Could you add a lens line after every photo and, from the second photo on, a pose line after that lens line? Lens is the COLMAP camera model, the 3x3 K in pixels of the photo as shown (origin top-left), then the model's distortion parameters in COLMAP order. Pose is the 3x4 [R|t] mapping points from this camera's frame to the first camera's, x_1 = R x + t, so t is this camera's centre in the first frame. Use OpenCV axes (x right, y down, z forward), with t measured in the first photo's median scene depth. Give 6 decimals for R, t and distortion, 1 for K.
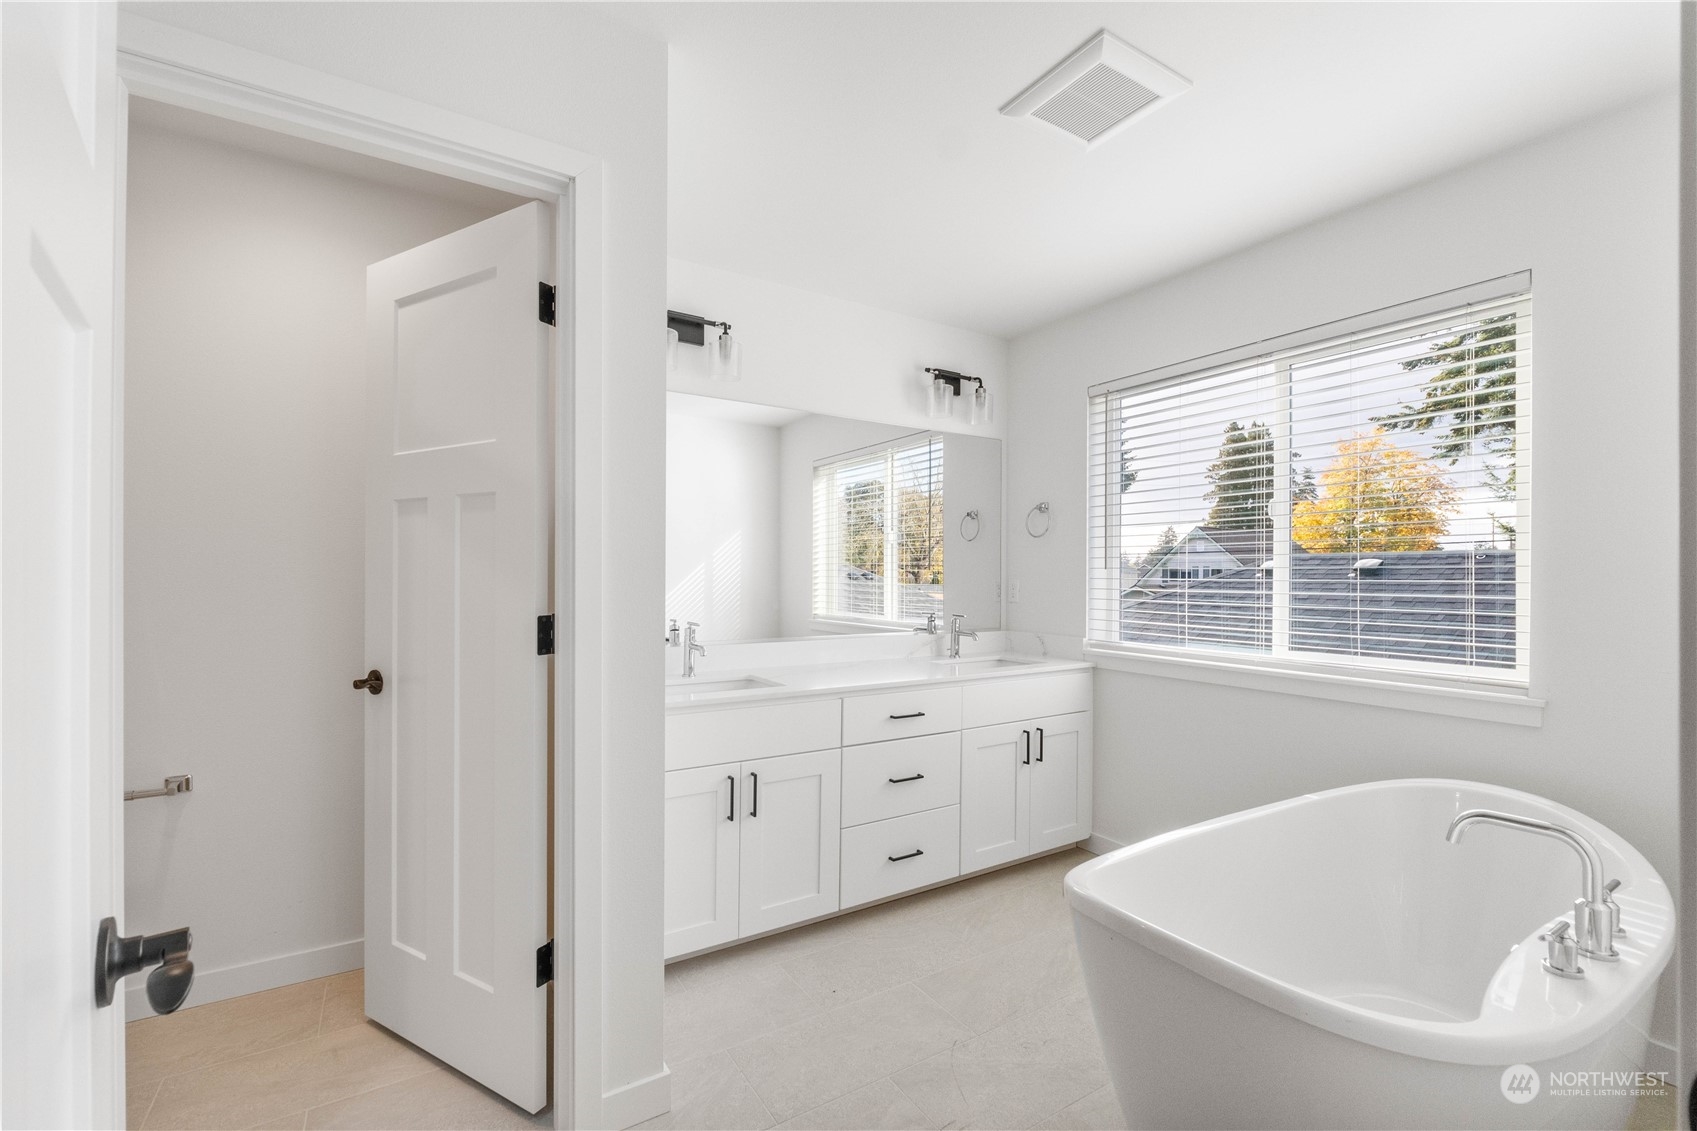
lens RADIAL K [[721.9, 0, 845.6], [0, 721.9, 574.0], [0, 0, 1]] dist [-0.004580, -0.000539]
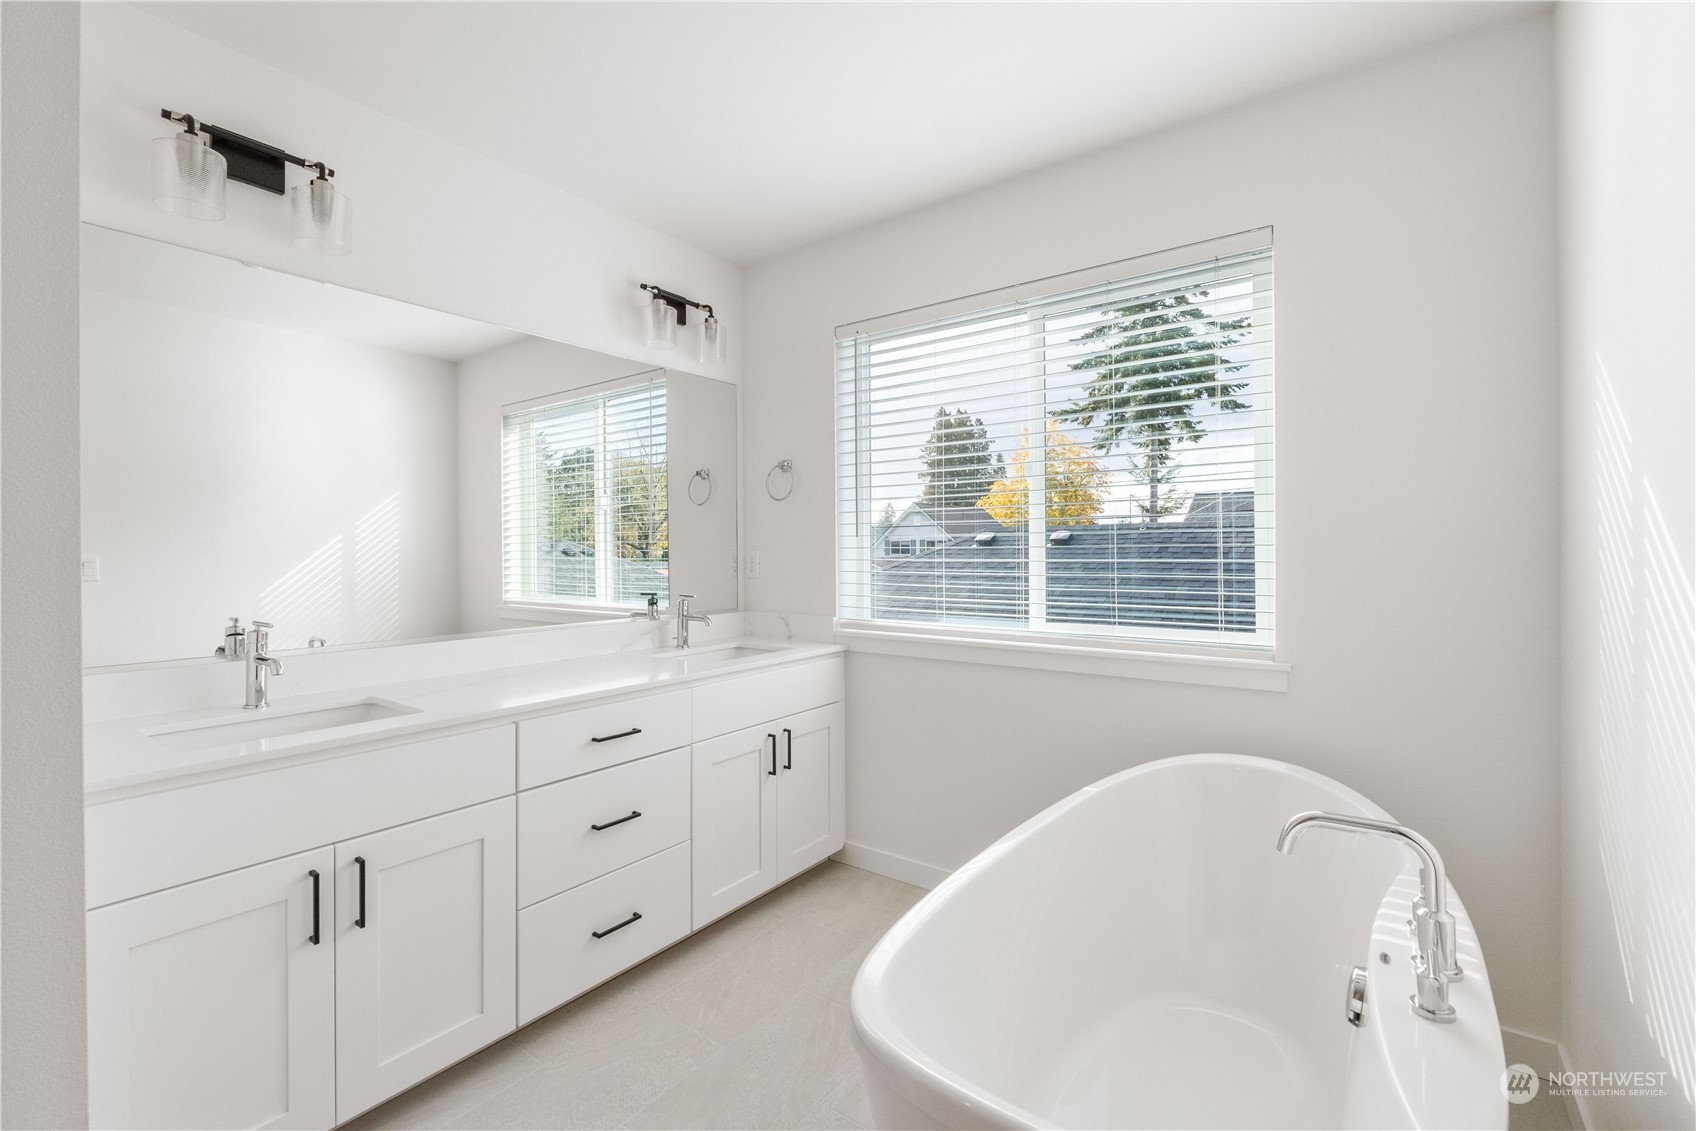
lens RADIAL K [[721.5, 0, 841.5], [0, 721.5, 555.8], [0, 0, 1]] dist [-0.004580, -0.000539]
pose [[0.935485, -0.013847, 0.353094, 0.035863], [0.011019, 0.999889, 0.010017, 0.007173], [-0.353194, -0.005480, 0.935534, 0.194215]]
